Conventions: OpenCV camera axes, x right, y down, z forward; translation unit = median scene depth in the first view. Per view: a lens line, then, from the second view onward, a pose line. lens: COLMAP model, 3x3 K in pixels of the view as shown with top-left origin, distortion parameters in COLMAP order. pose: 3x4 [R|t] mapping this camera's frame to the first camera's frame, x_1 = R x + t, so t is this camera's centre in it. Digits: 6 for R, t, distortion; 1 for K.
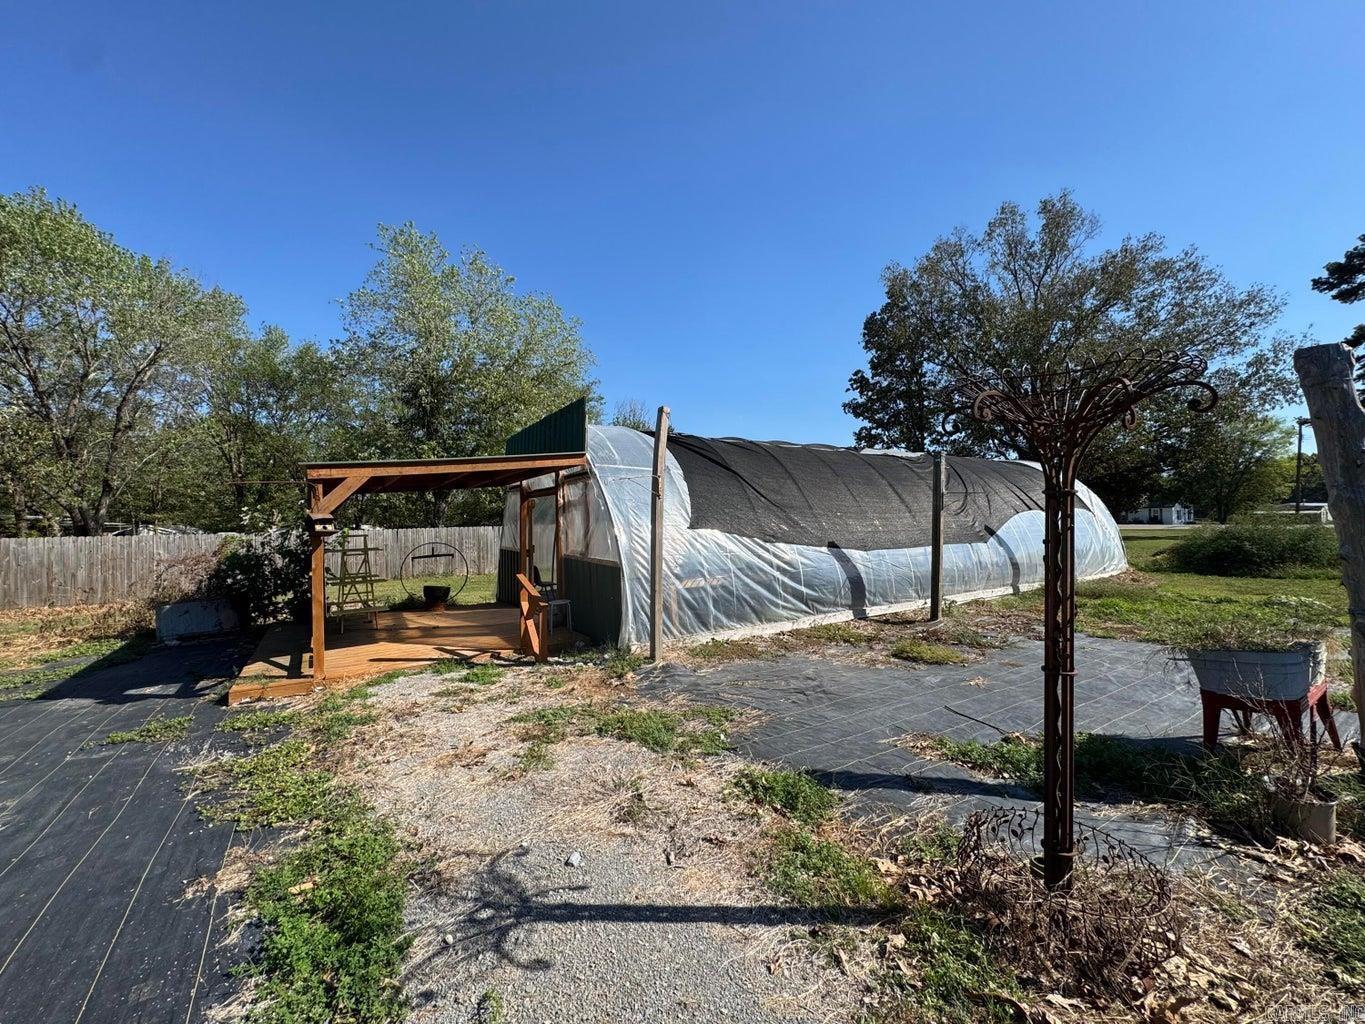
lens RADIAL K [[544.1, 0, 680.1], [0, 544.1, 511.1], [0, 0, 1]] dist [-0.002717, 0.000261]
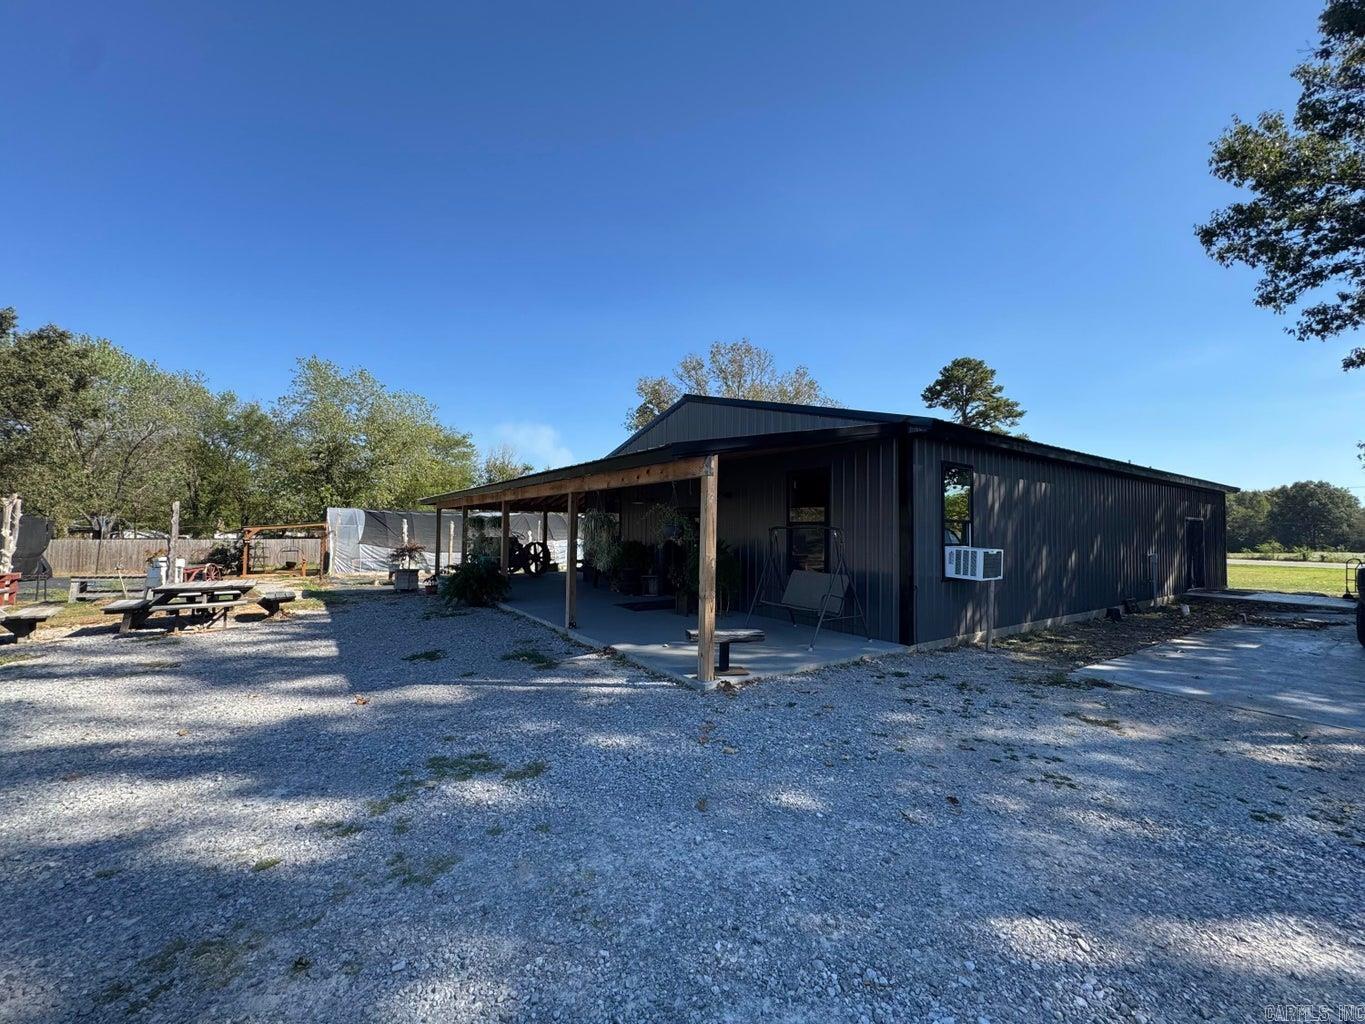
lens RADIAL K [[544.1, 0, 680.1], [0, 544.1, 511.1], [0, 0, 1]] dist [-0.002717, 0.000261]
pose [[0.996863, 0.035627, 0.070671, 1.394374], [-0.033472, 0.998945, -0.031449, -0.108418], [-0.071717, 0.028984, 0.997004, -2.018479]]
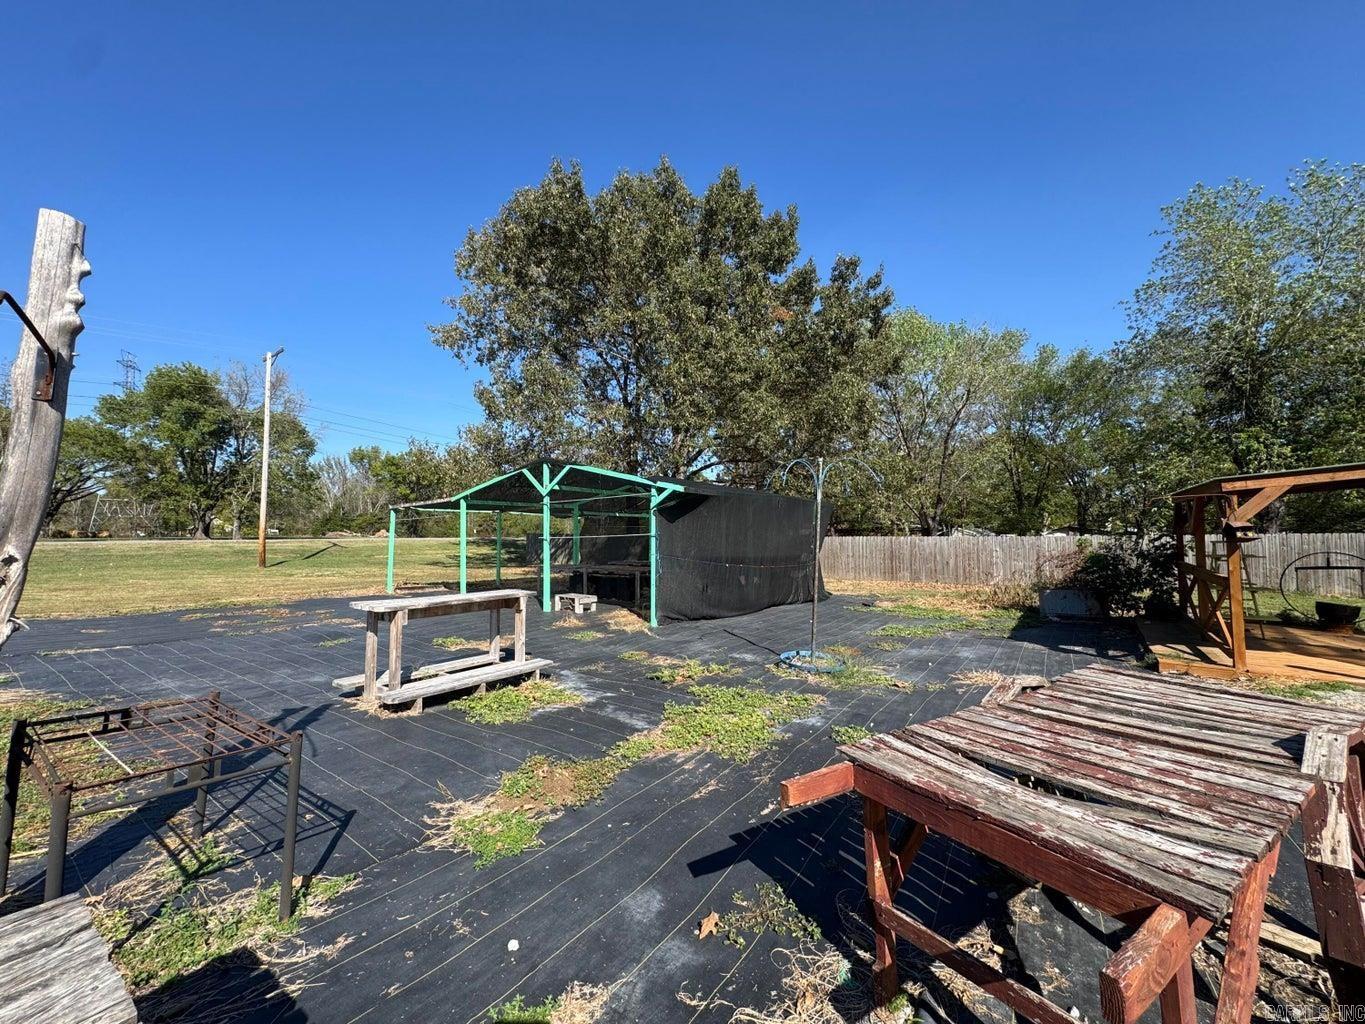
lens RADIAL K [[544.1, 0, 680.1], [0, 544.1, 511.1], [0, 0, 1]] dist [-0.002717, 0.000261]
pose [[0.354387, -0.022732, -0.934823, -0.014989], [0.017044, 0.999695, -0.017849, -0.010342], [0.934944, -0.009607, 0.354666, -0.285691]]
